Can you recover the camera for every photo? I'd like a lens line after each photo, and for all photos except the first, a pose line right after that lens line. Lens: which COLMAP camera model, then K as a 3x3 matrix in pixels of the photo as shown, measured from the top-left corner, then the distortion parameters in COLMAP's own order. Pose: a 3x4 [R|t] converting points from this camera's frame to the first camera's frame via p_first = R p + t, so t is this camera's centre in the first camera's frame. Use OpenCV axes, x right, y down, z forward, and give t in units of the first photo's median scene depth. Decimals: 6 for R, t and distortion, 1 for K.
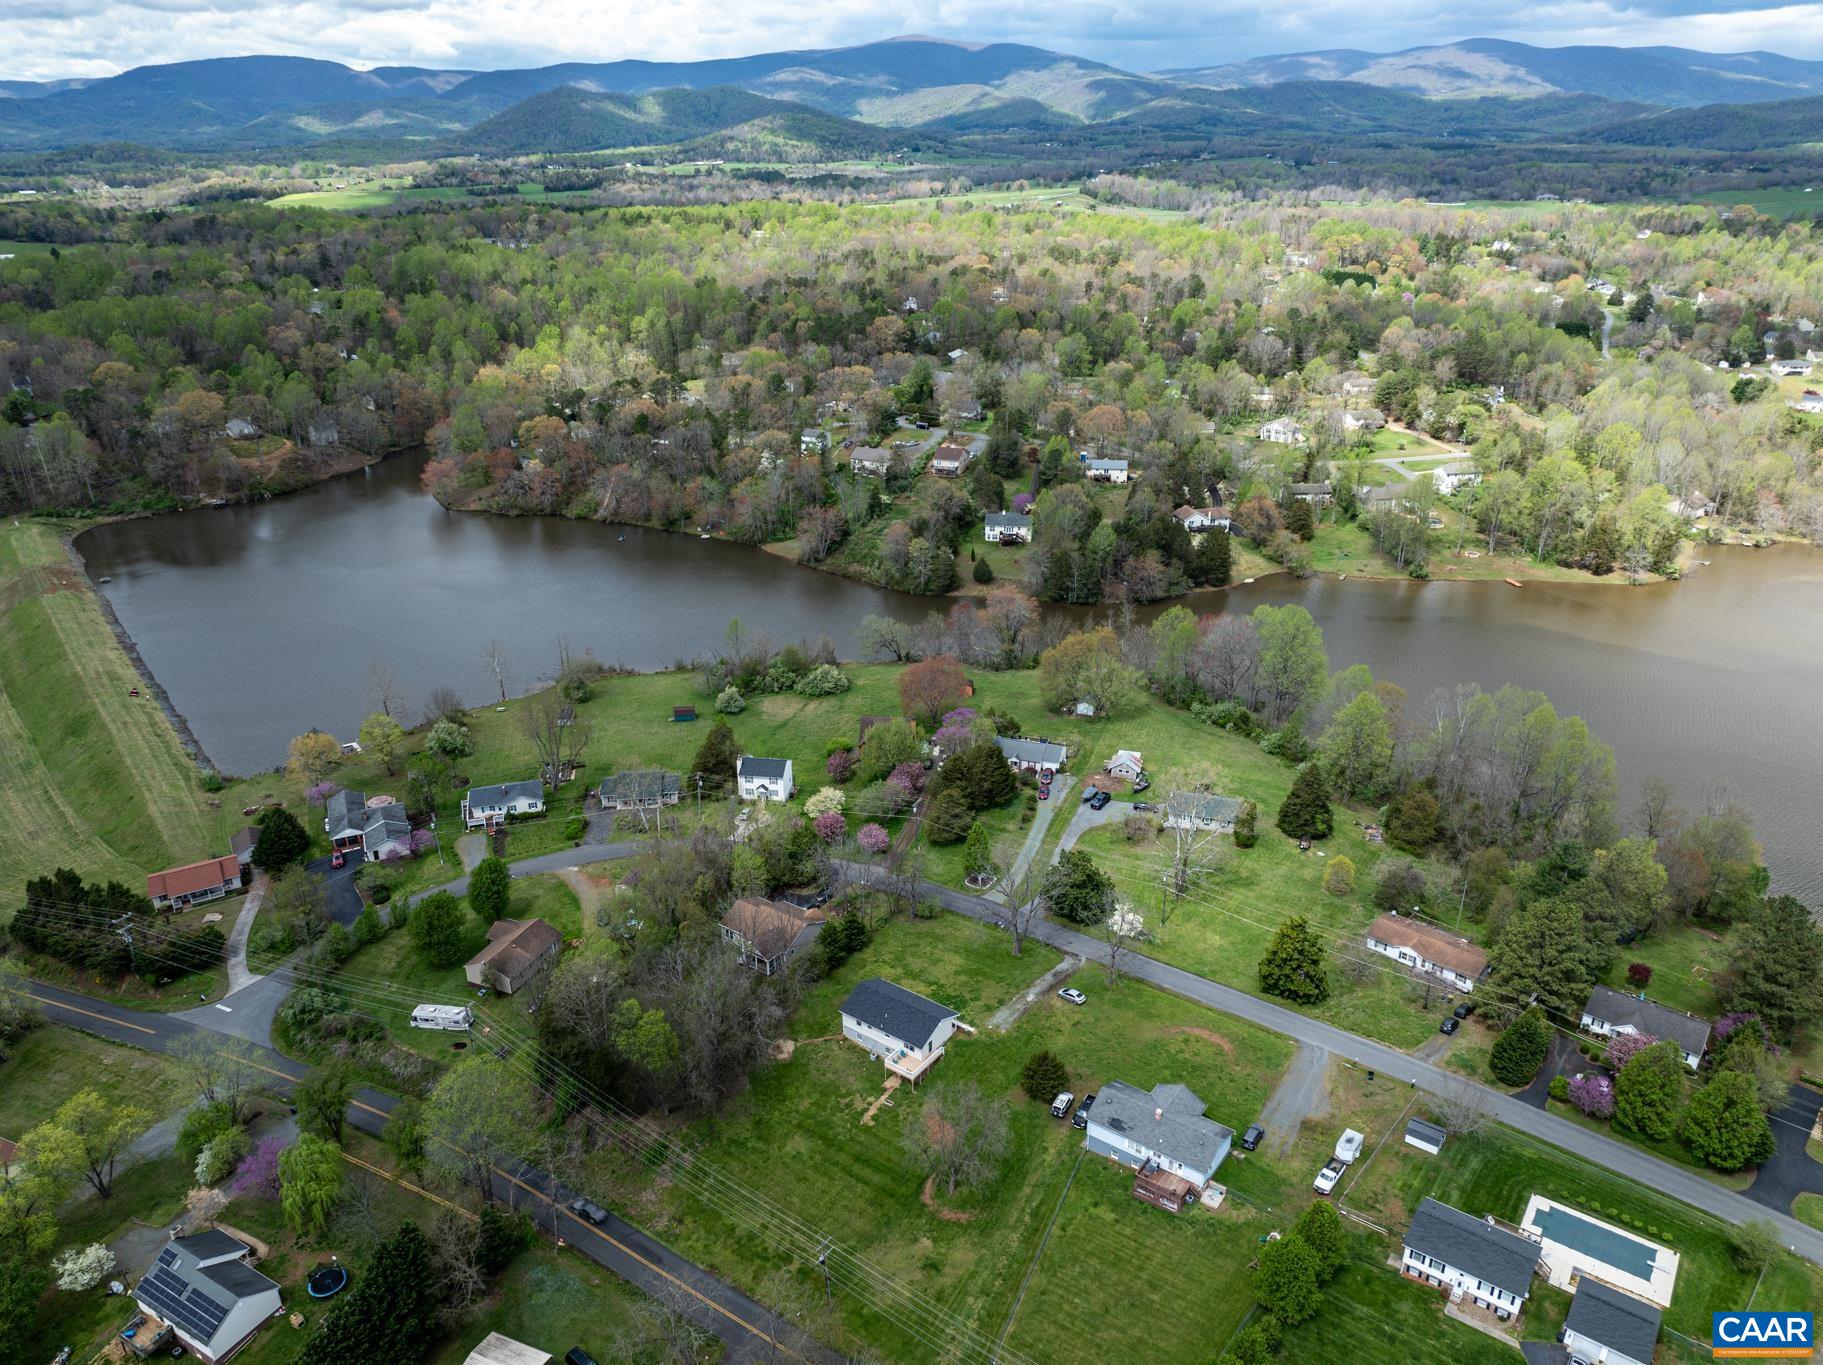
lens RADIAL K [[1281.3, 0, 911.5], [0, 1281.3, 682.5], [0, 0, 1]] dist [-0.029282, -0.000249]
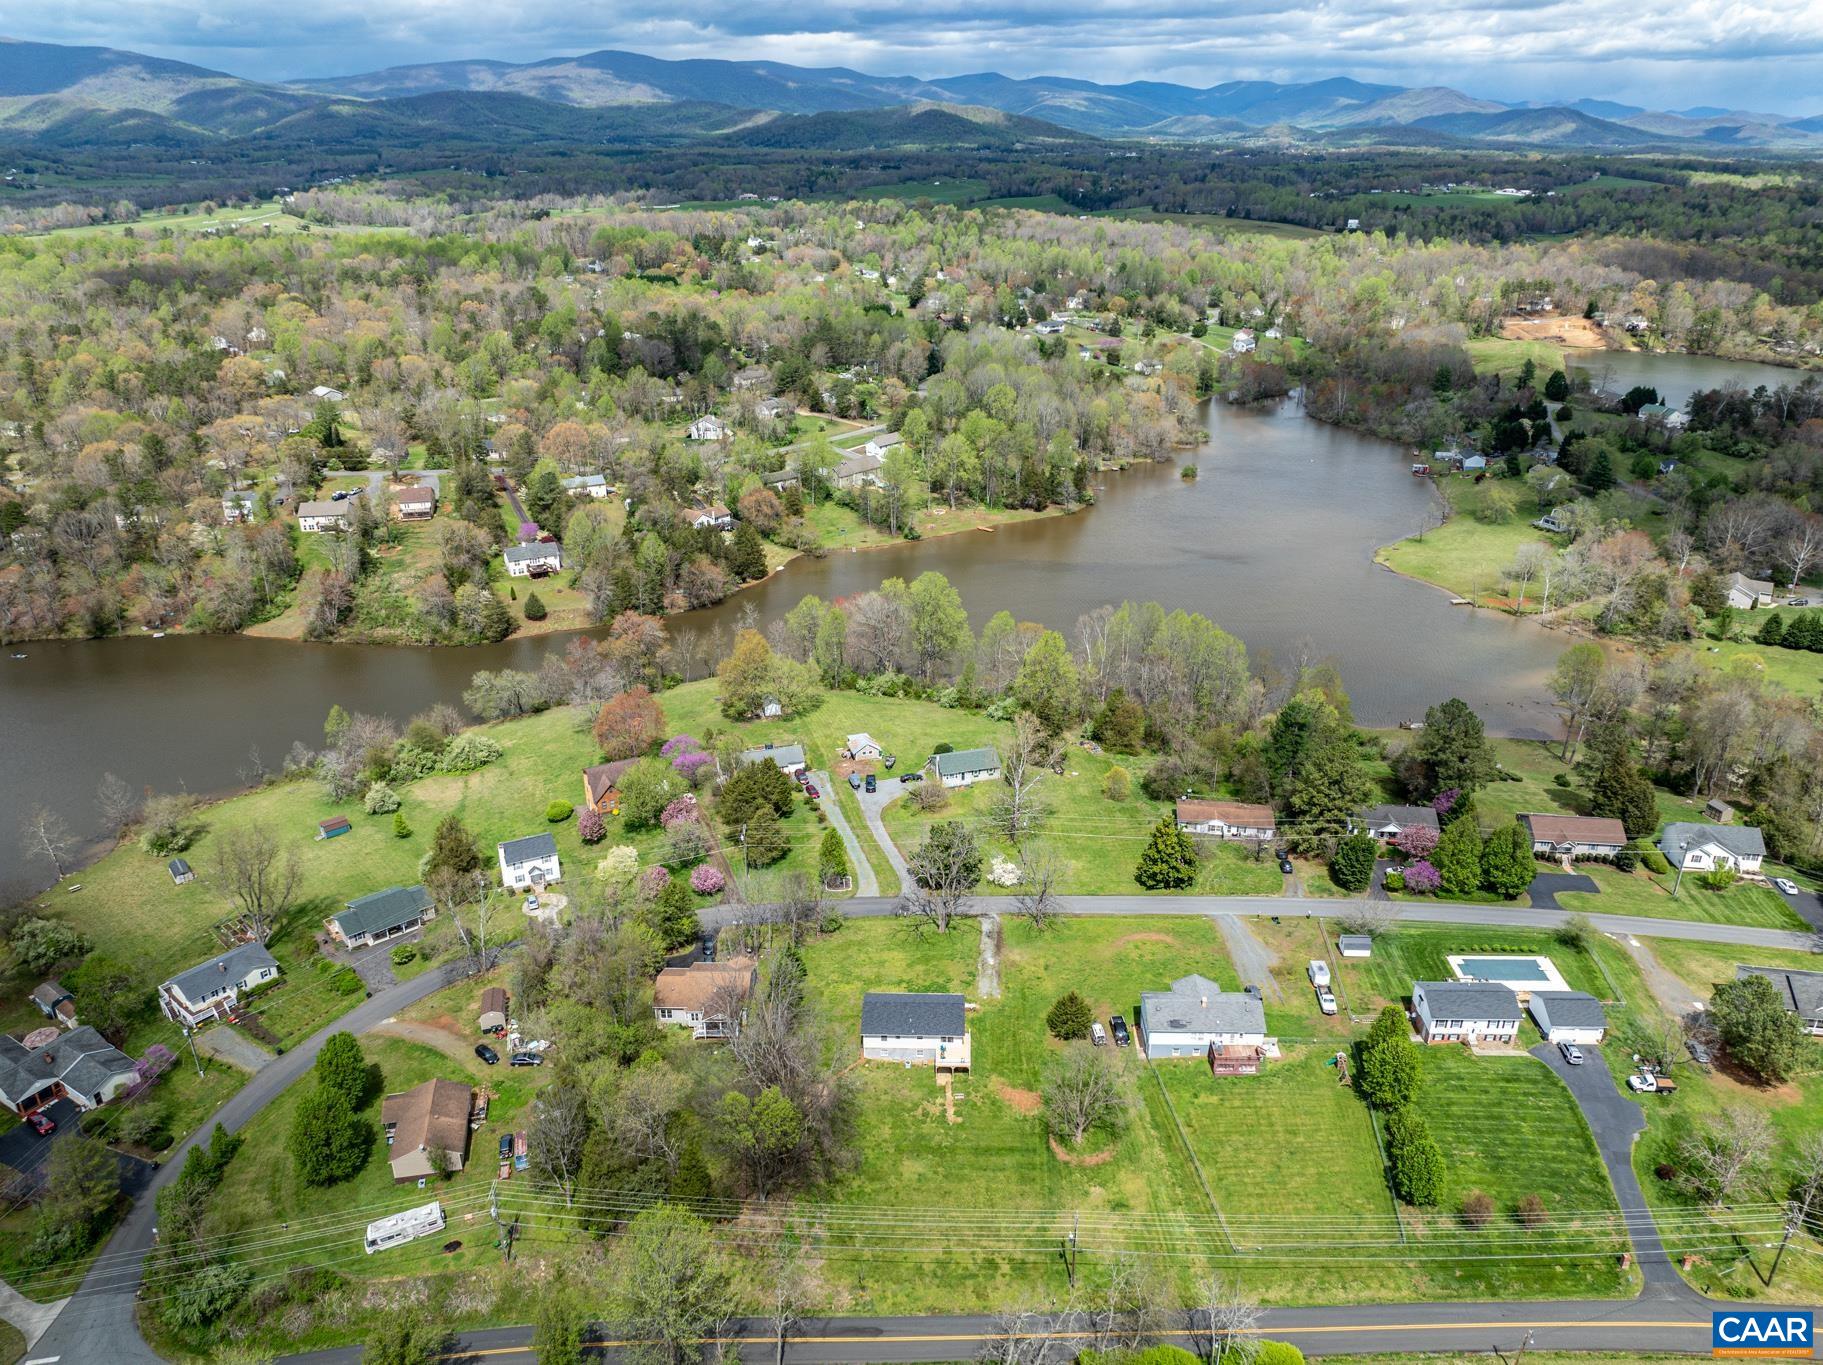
lens RADIAL K [[1281.3, 0, 911.5], [0, 1281.3, 682.5], [0, 0, 1]] dist [-0.029282, -0.000249]
pose [[0.828017, -0.220401, 0.515569, -0.329118], [0.223896, 0.972982, 0.056357, -0.037263], [-0.514060, 0.068769, 0.854993, 0.084320]]
